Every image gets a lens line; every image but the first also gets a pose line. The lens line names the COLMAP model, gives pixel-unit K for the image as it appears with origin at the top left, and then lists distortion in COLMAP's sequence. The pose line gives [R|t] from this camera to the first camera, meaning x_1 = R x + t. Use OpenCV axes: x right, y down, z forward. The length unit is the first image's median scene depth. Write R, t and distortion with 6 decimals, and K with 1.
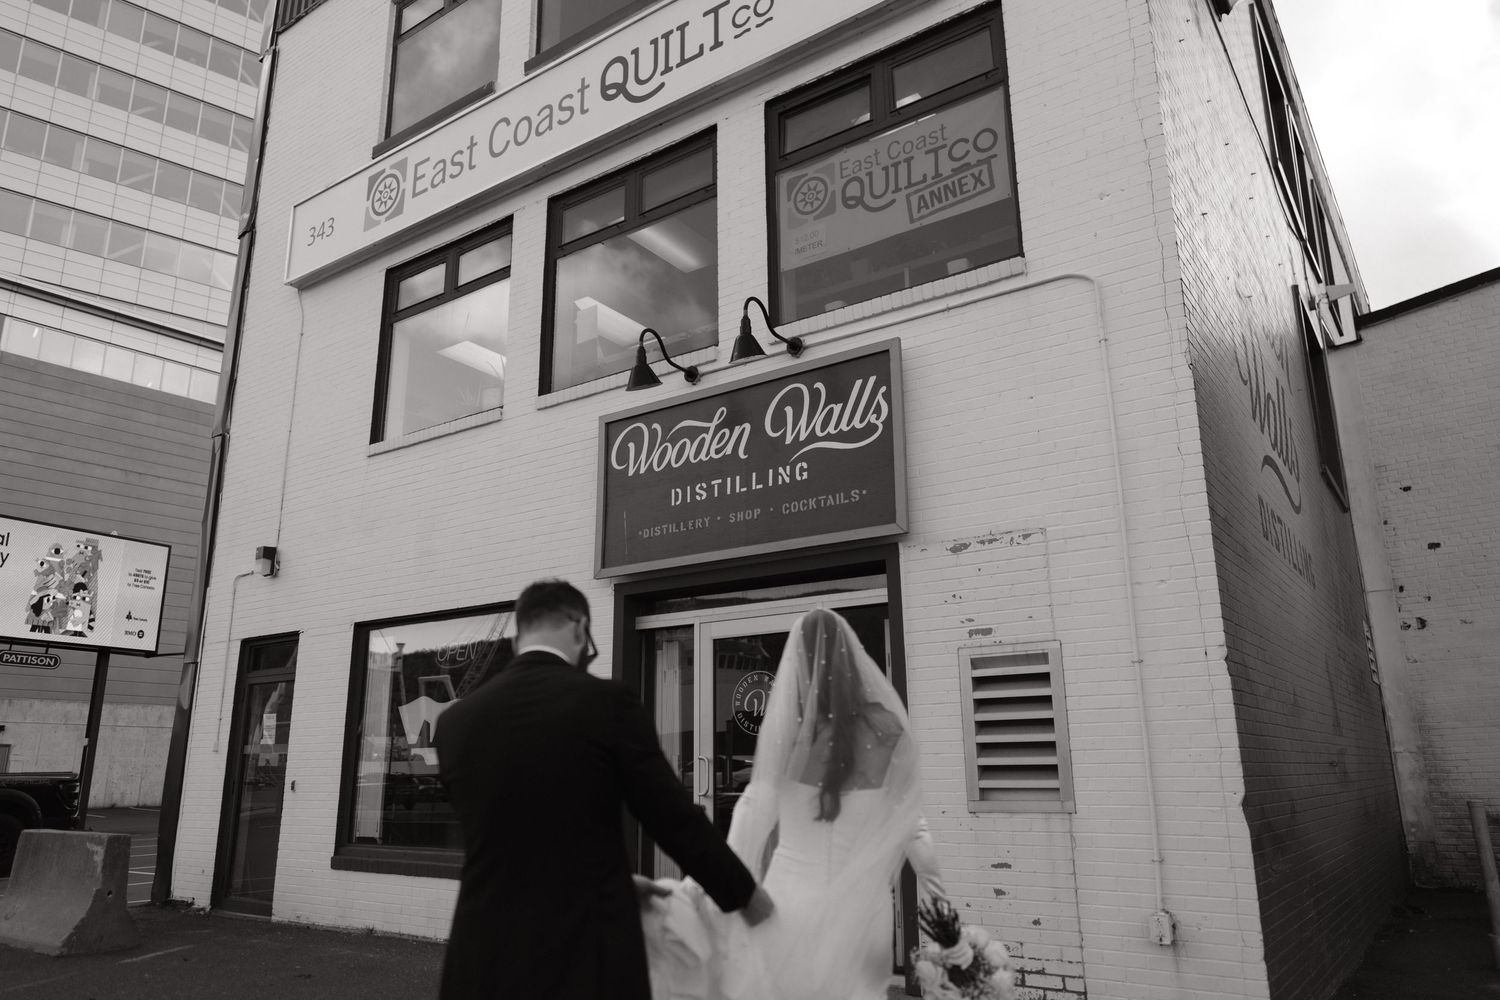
lens RADIAL K [[1018.8, 0, 723.8], [0, 1018.8, 526.4], [0, 0, 1]] dist [-0.003405, 0.009105]
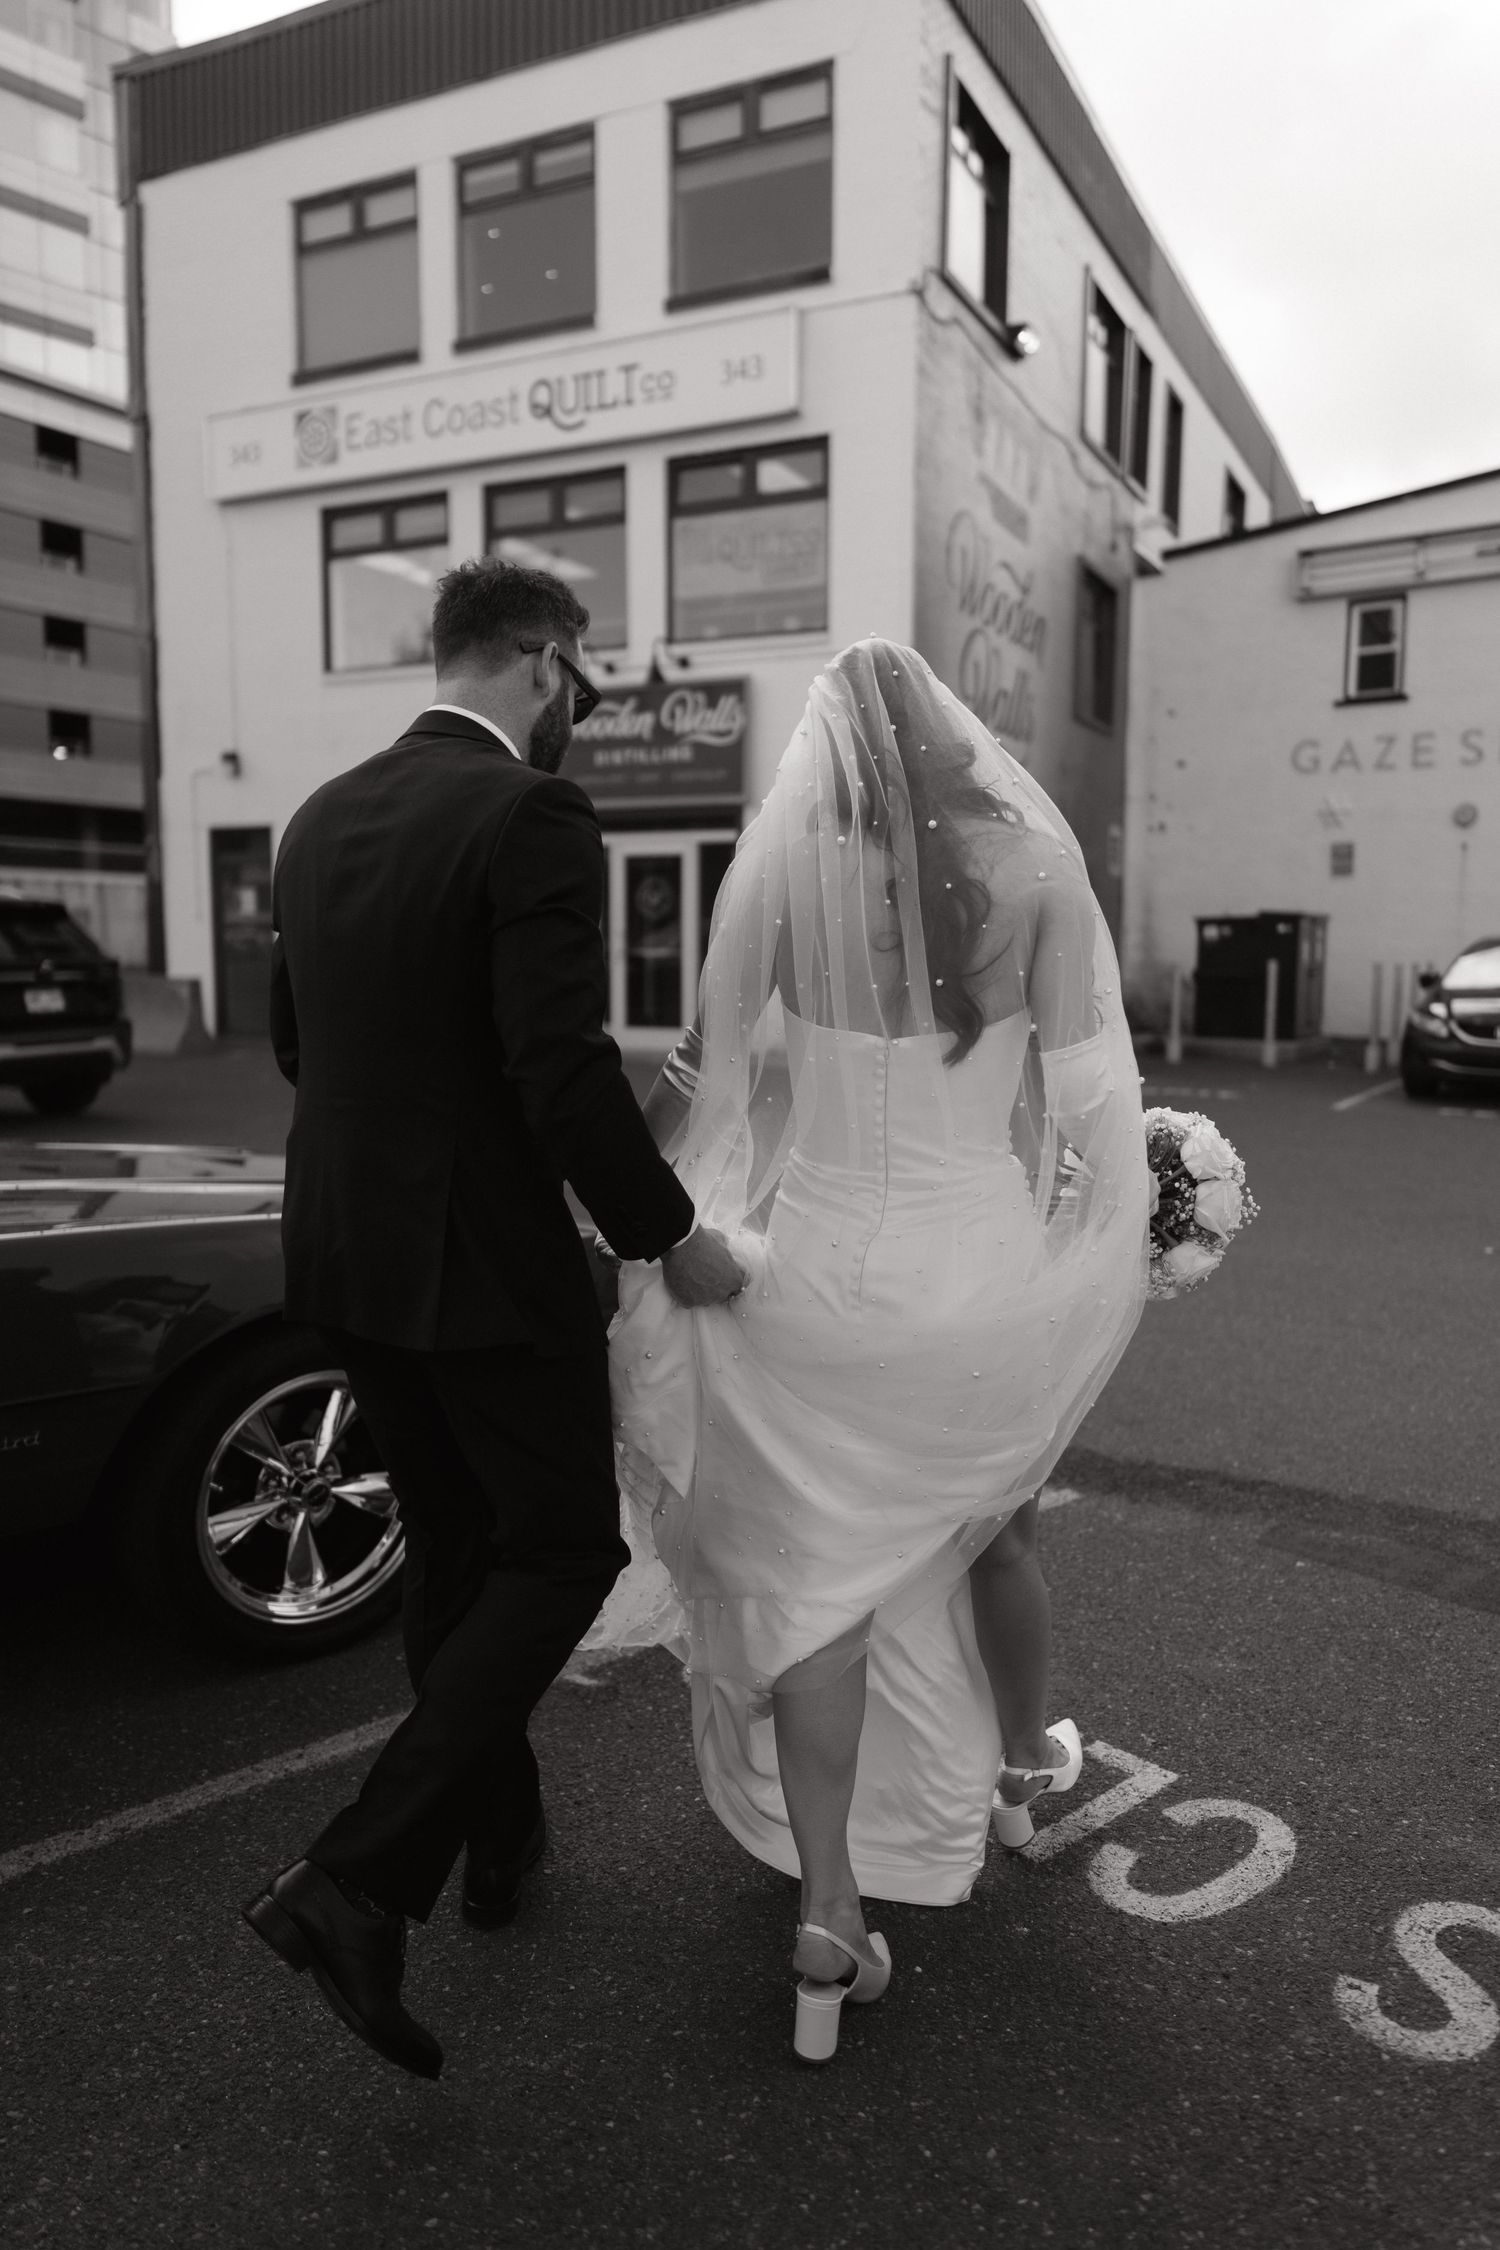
lens RADIAL K [[1560.2, 0, 750.0], [0, 1560.2, 1125.0], [0, 0, 1]] dist [0.006100, 0.005879]
pose [[0.985501, -0.011861, 0.169253, -0.234006], [-0.048780, 0.935630, 0.349597, -0.352612], [-0.162504, -0.352784, 0.921486, -1.389349]]
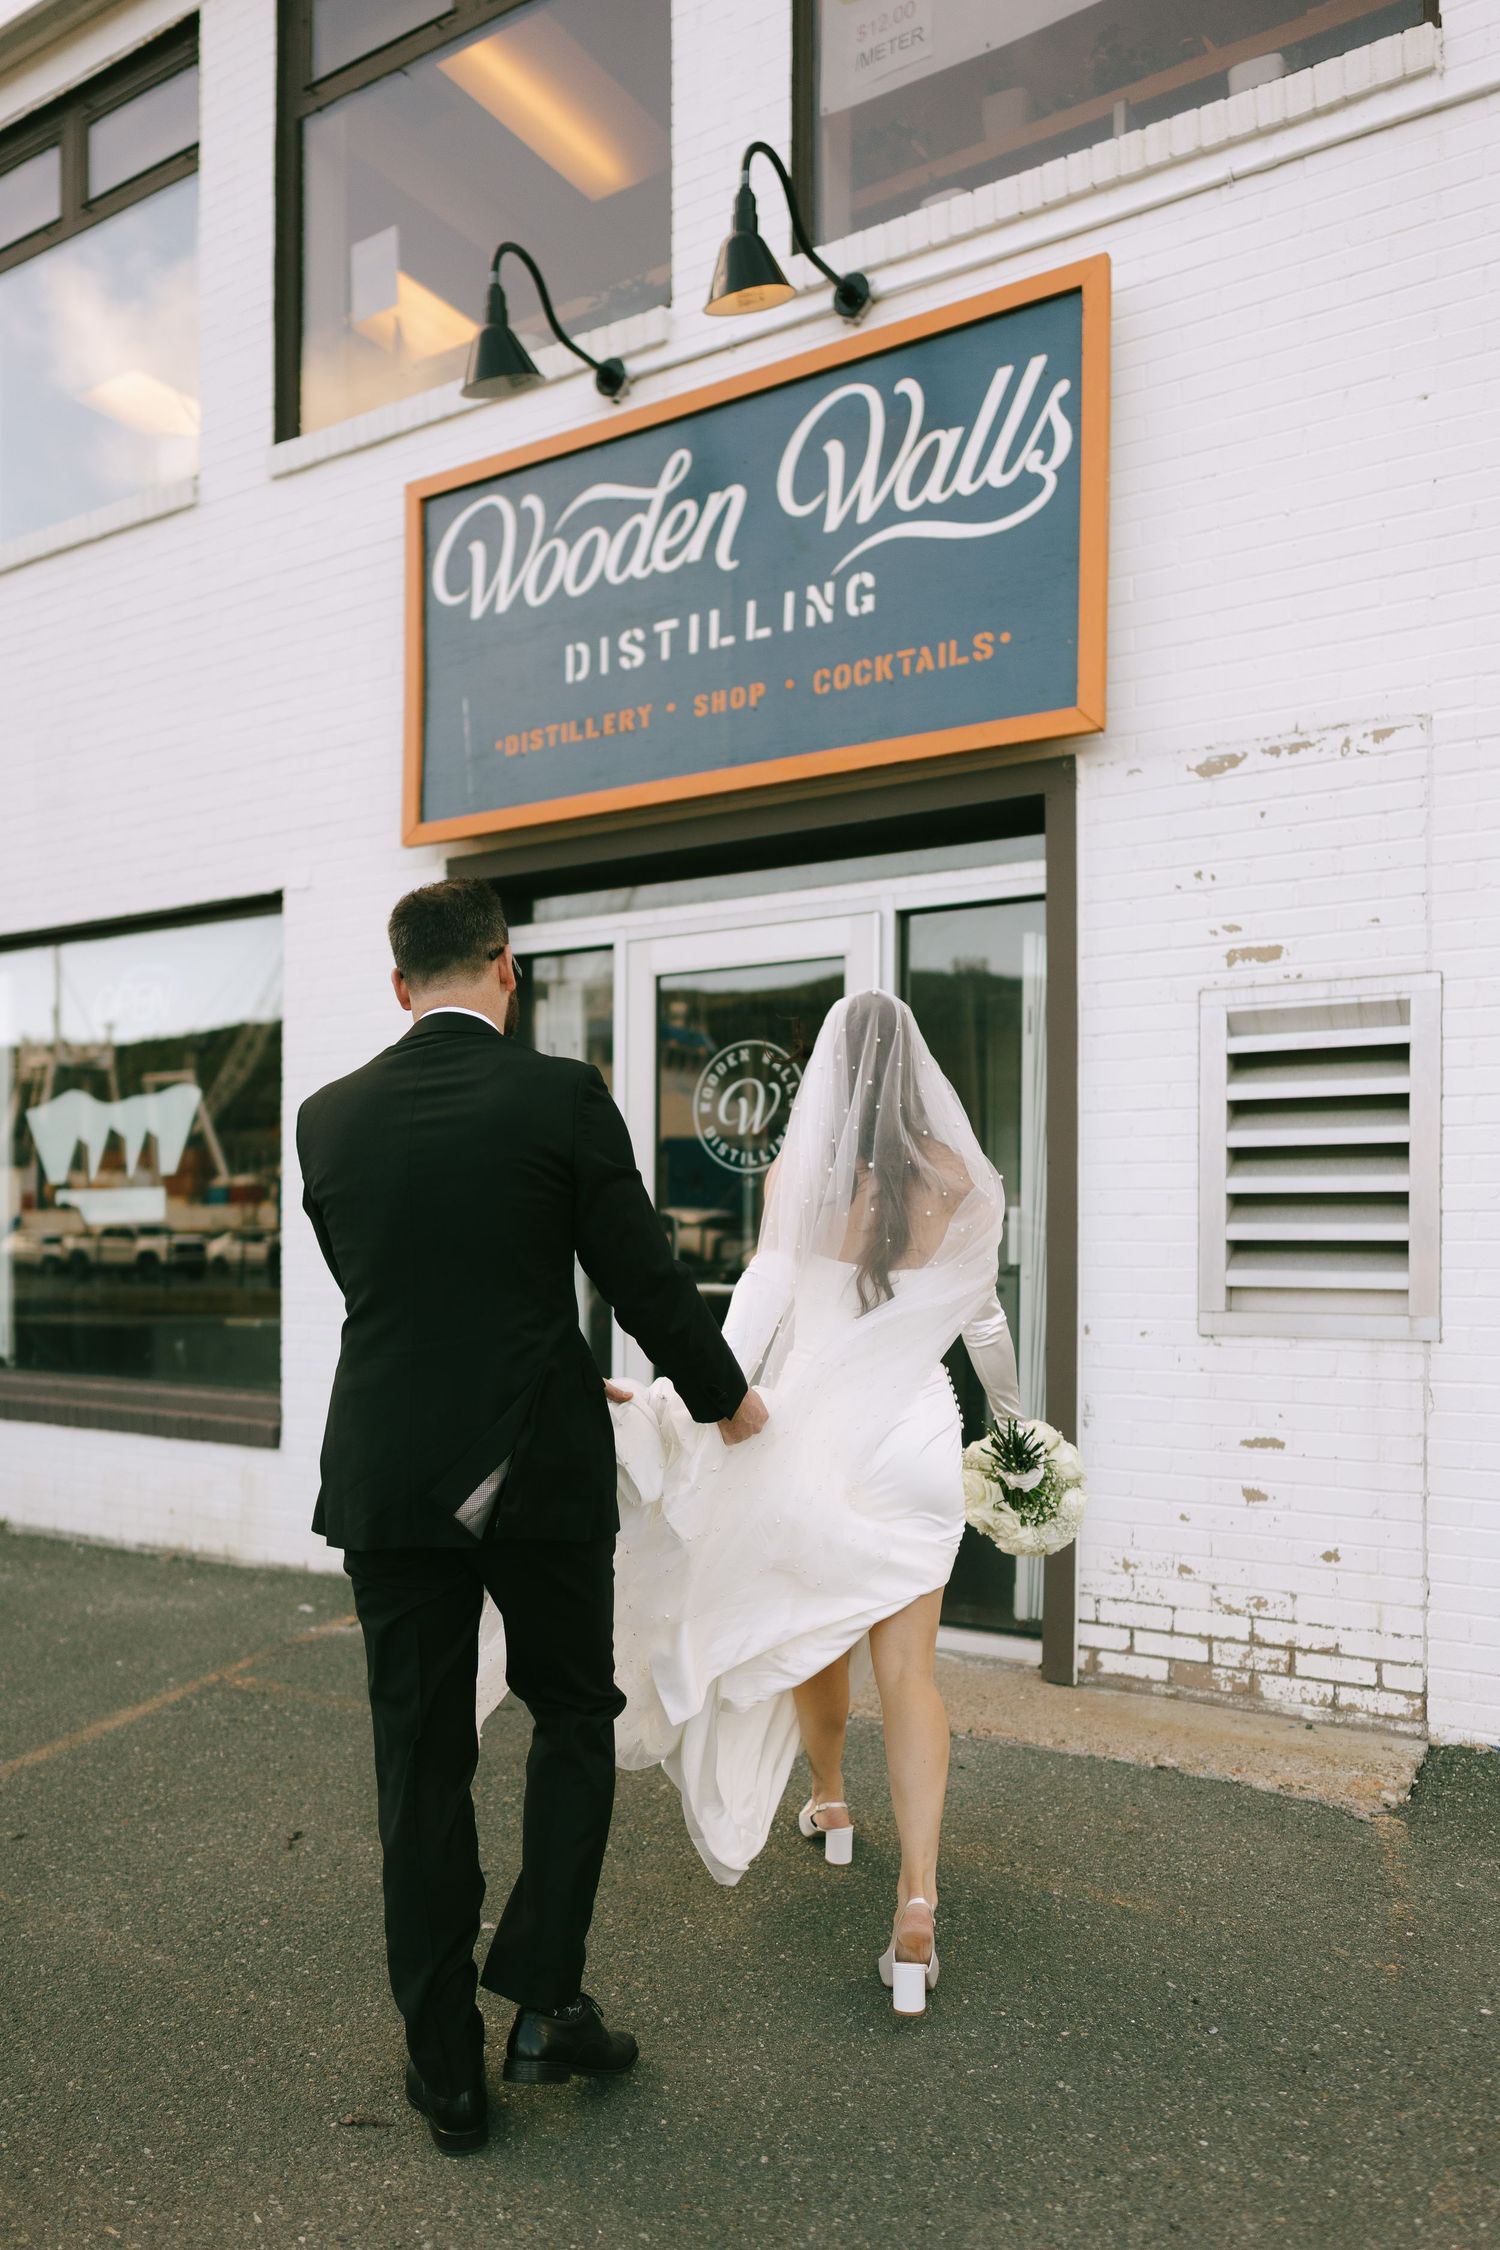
lens RADIAL K [[1528.2, 0, 745.0], [0, 1528.2, 1249.9], [0, 0, 1]] dist [-0.003405, 0.009105]
pose [[0.997268, 0.008949, 0.073318, -0.020160], [-0.026672, 0.969286, 0.244487, 0.060482], [-0.068879, -0.245774, 0.966877, 0.276599]]
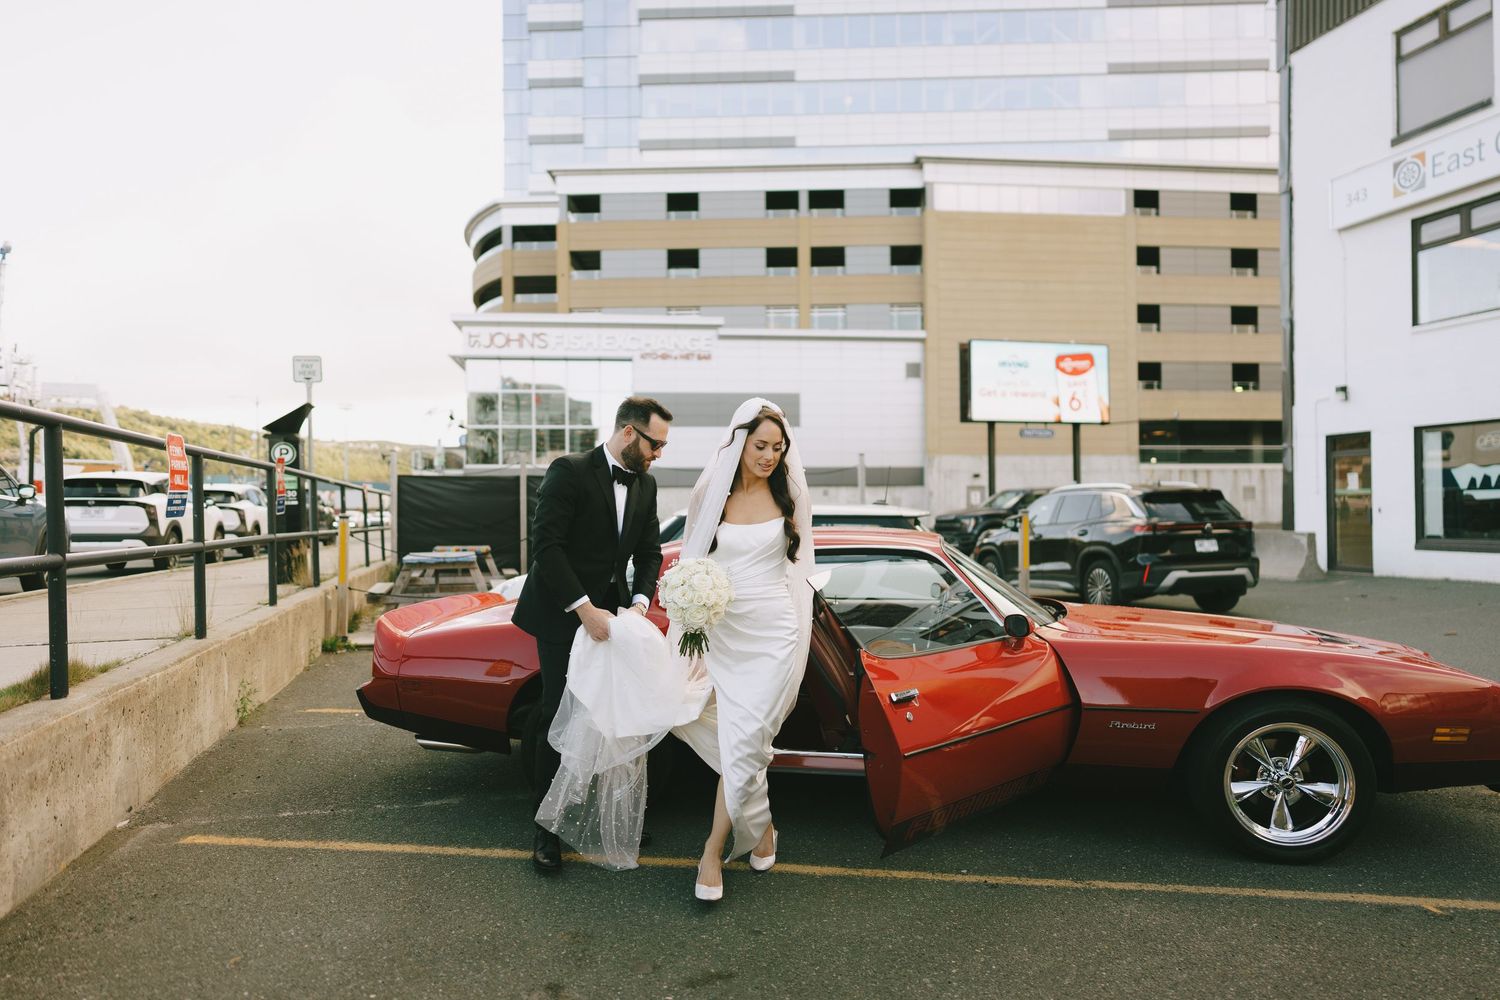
lens RADIAL K [[1018.8, 0, 723.8], [0, 1018.8, 526.4], [0, 0, 1]] dist [-0.003405, 0.009105]
pose [[0.756434, -0.002016, -0.654067, -0.121427], [0.172789, 0.965086, 0.196858, -0.426130], [0.630834, -0.261925, 0.730372, -1.647141]]
